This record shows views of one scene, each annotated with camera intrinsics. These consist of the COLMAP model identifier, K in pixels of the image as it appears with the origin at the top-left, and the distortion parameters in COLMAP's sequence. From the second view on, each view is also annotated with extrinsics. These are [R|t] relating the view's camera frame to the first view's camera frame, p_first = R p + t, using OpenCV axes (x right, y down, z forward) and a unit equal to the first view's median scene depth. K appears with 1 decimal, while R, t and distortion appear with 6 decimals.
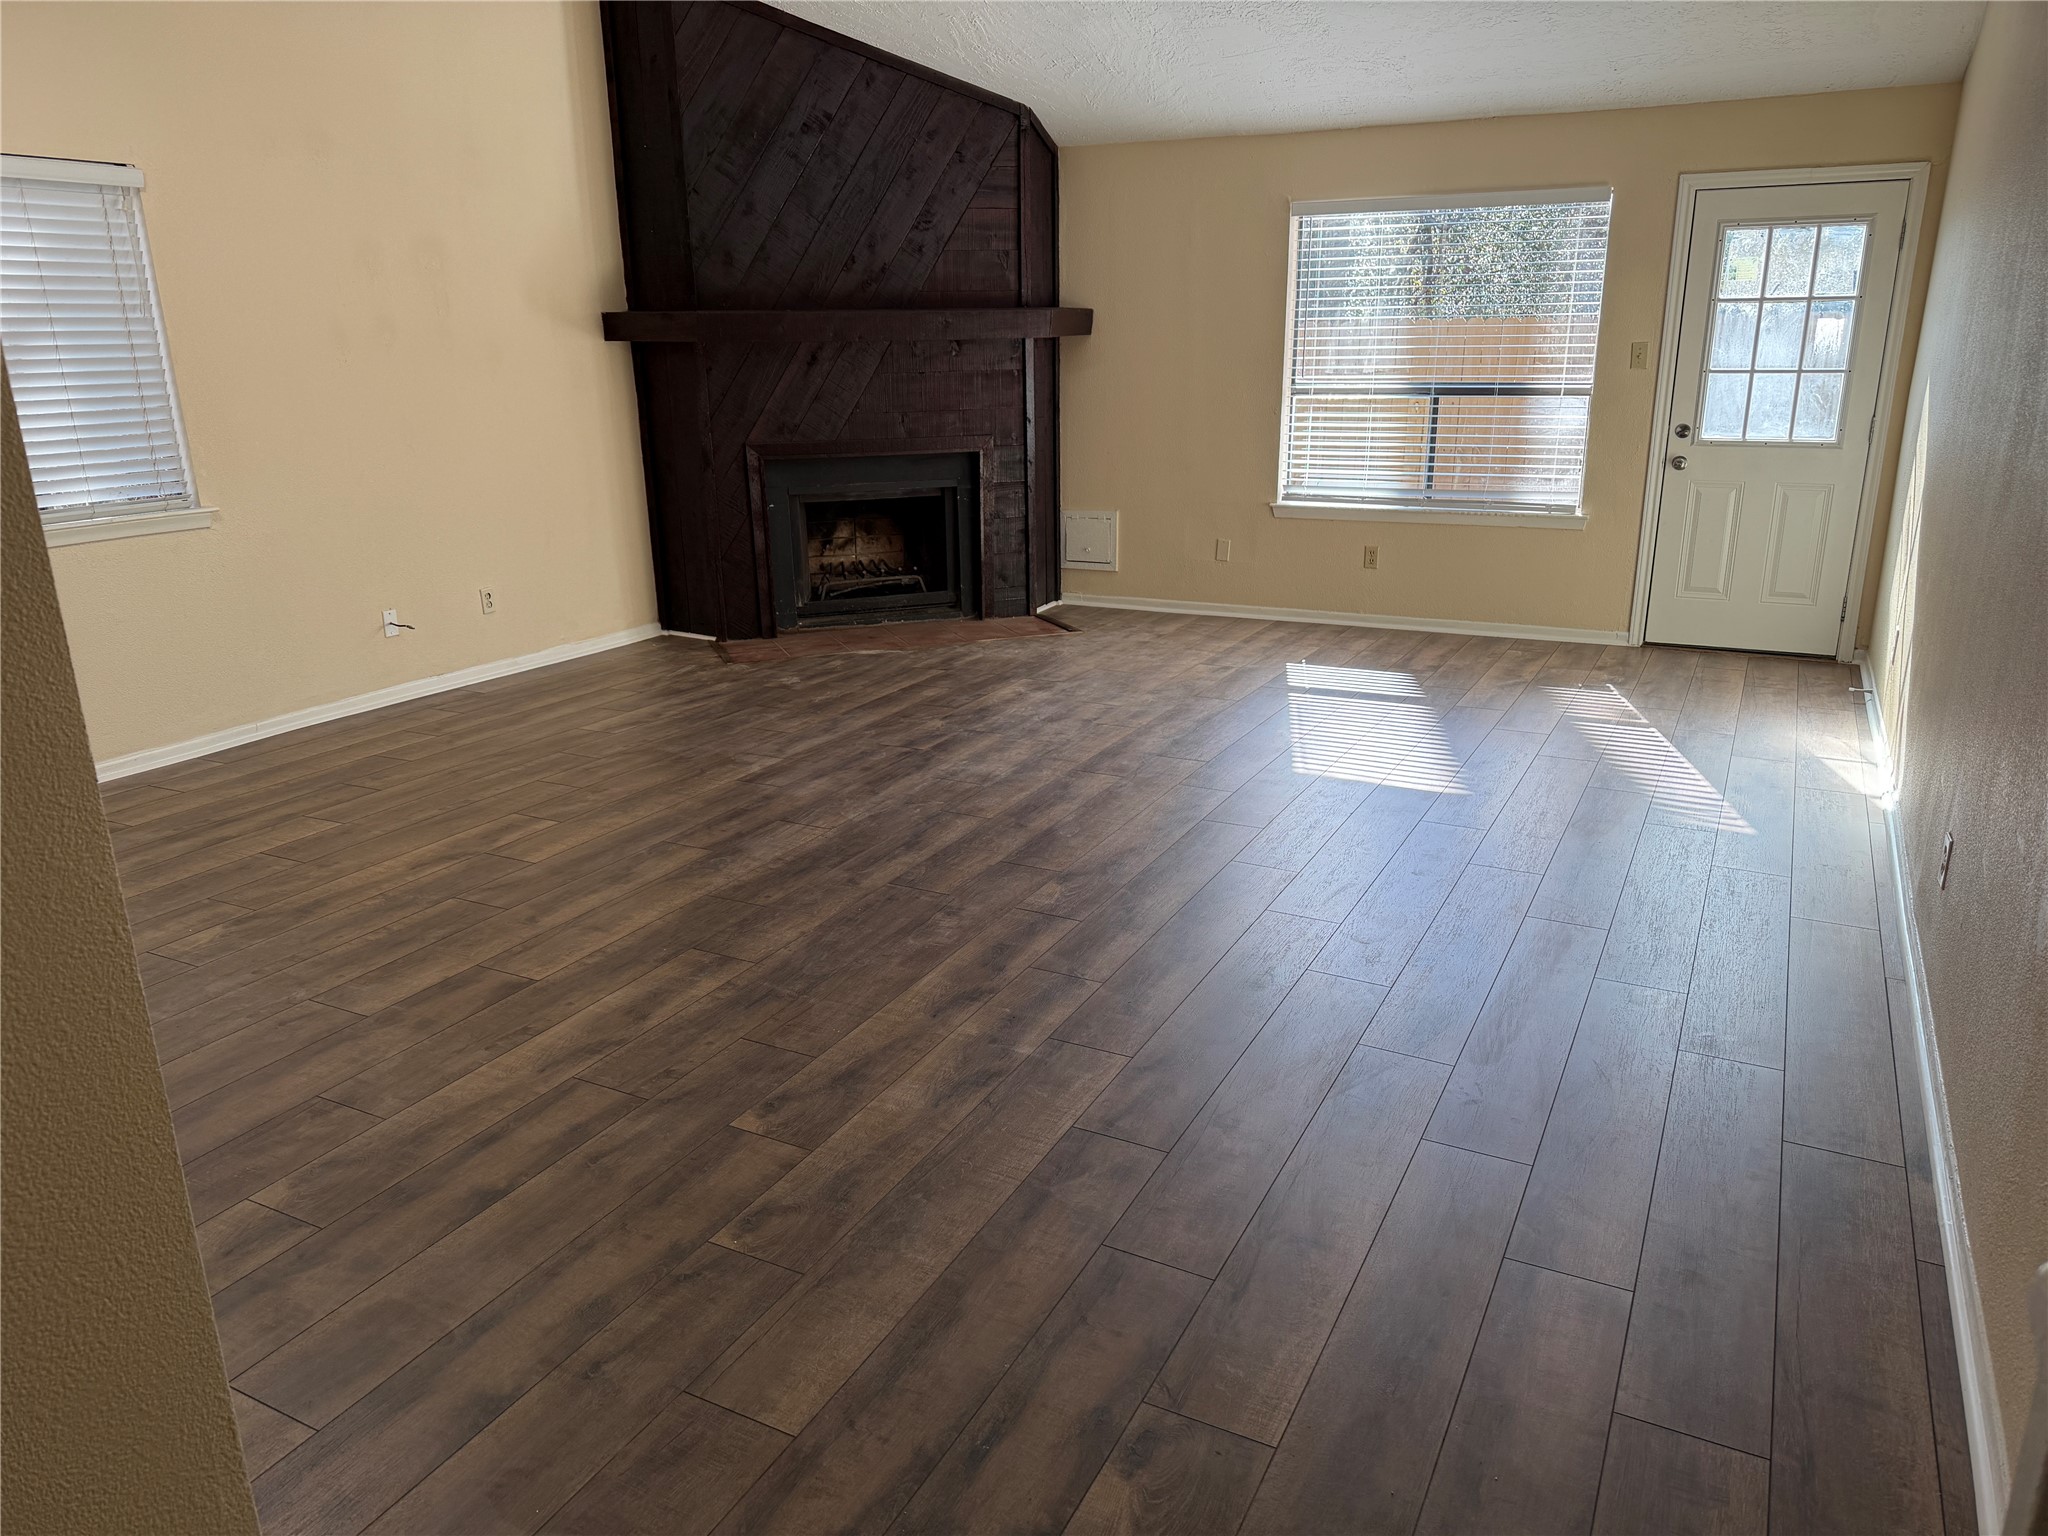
lens RADIAL K [[1425.2, 0, 1032.5], [0, 1425.2, 776.3], [0, 0, 1]] dist [0.060468, -0.081375]
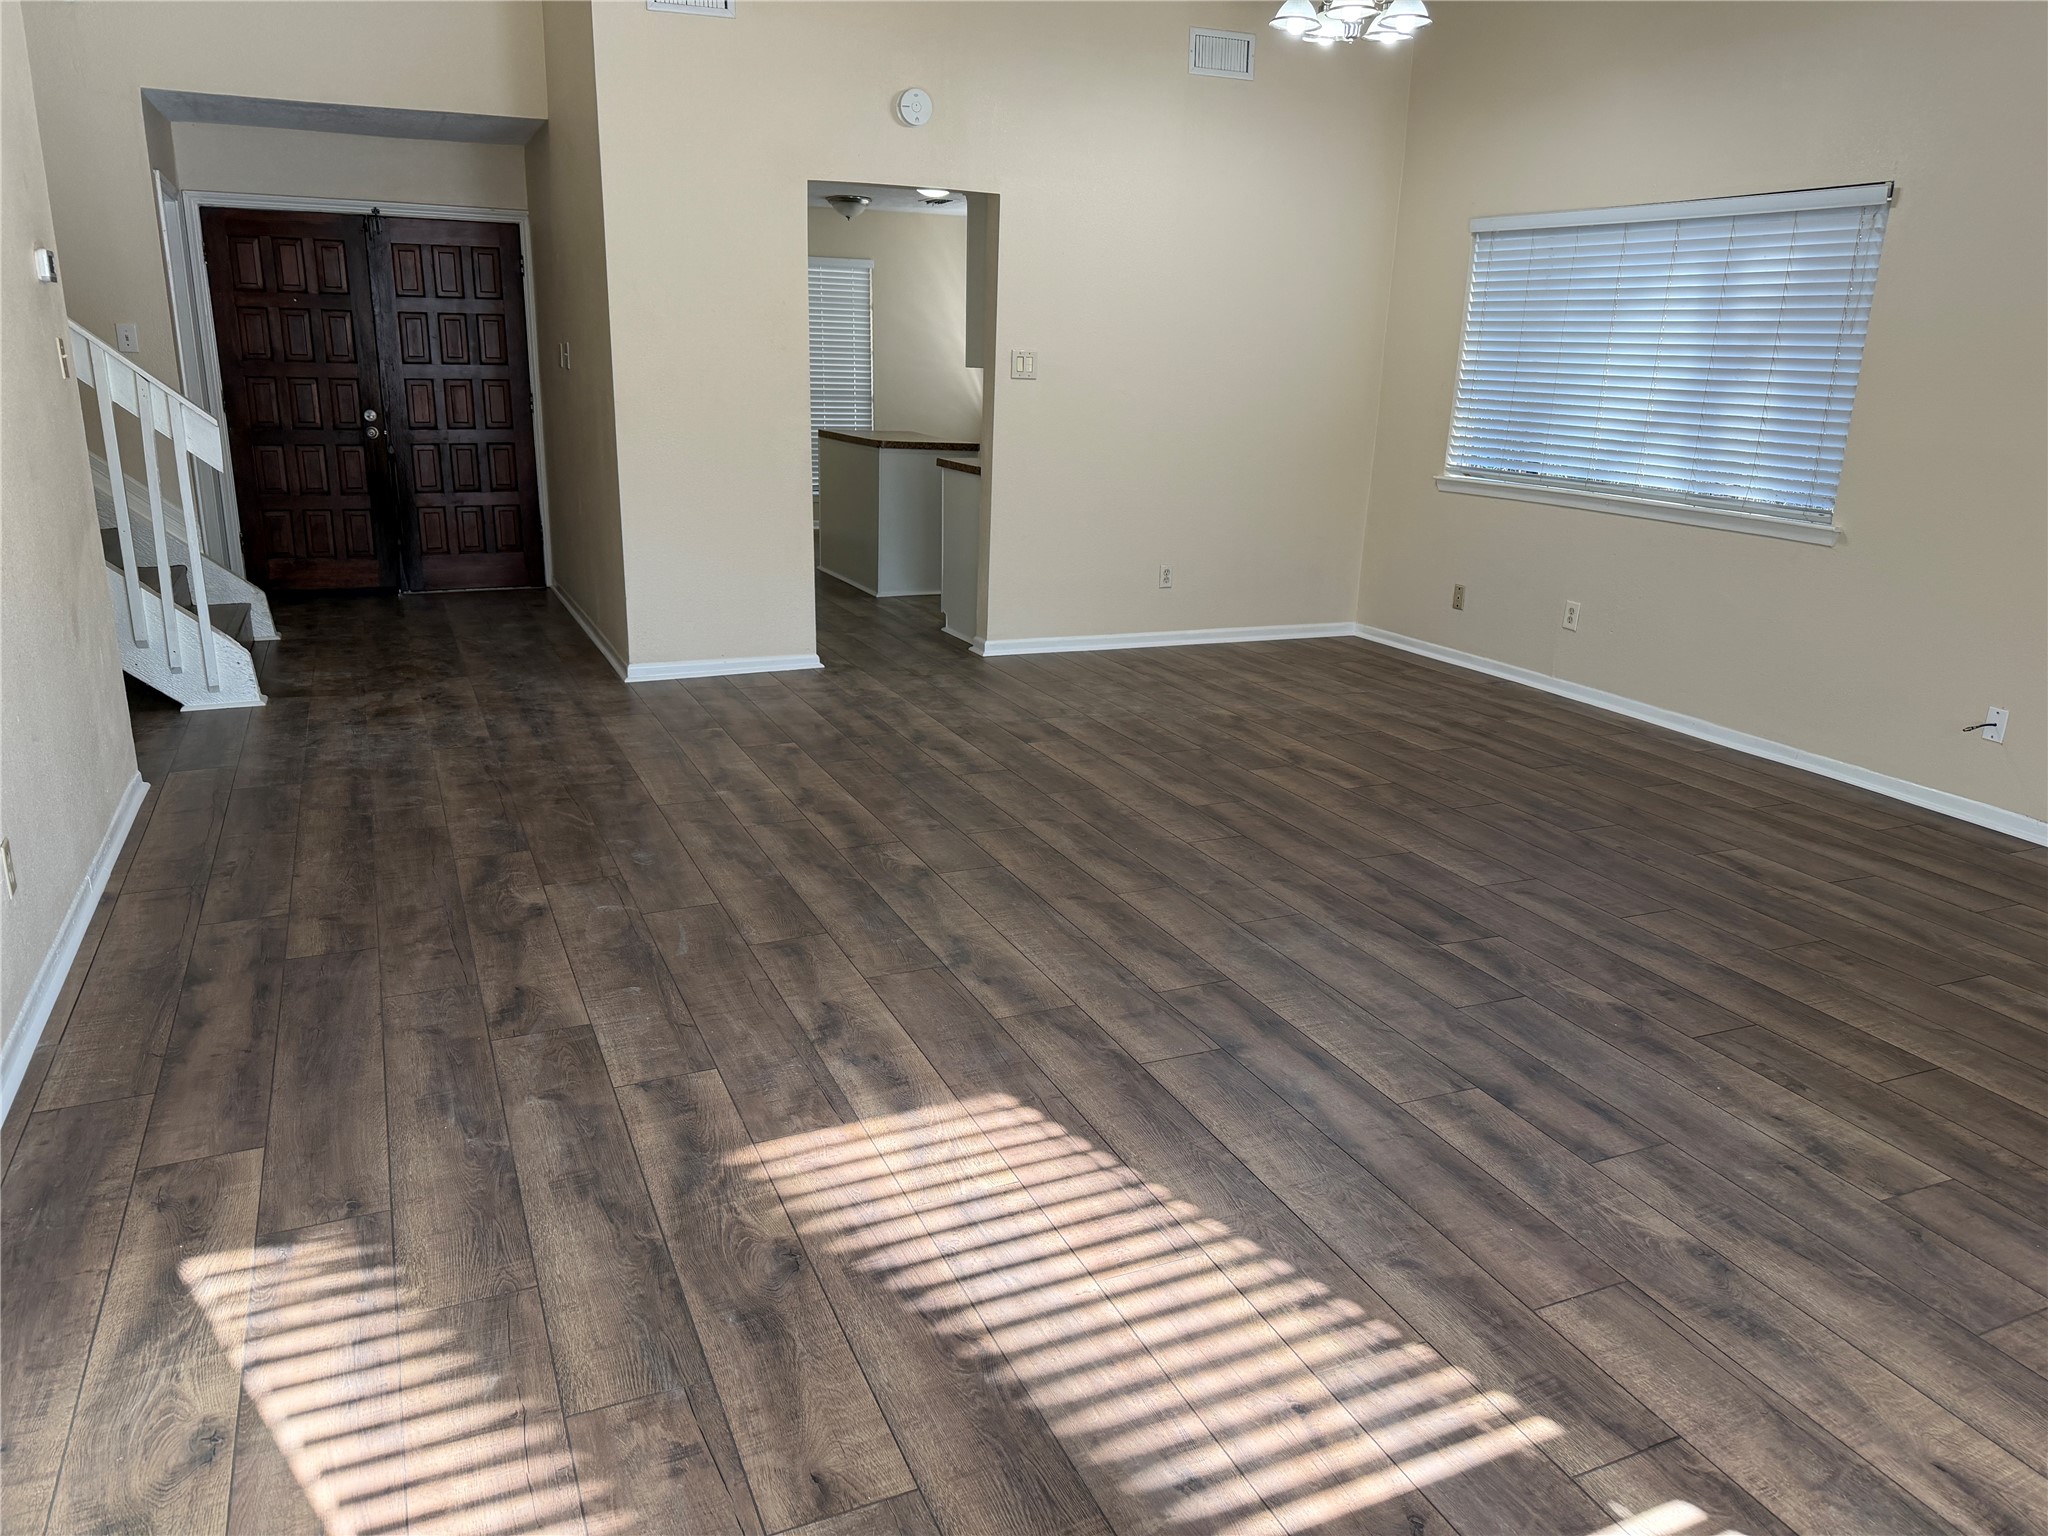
lens RADIAL K [[1425.2, 0, 1032.5], [0, 1425.2, 776.3], [0, 0, 1]] dist [0.060468, -0.081375]
pose [[-0.623429, 0.218462, -0.750740, 0.623817], [-0.250808, 0.853558, 0.456656, -0.405013], [0.740562, 0.472984, -0.477340, 1.309287]]
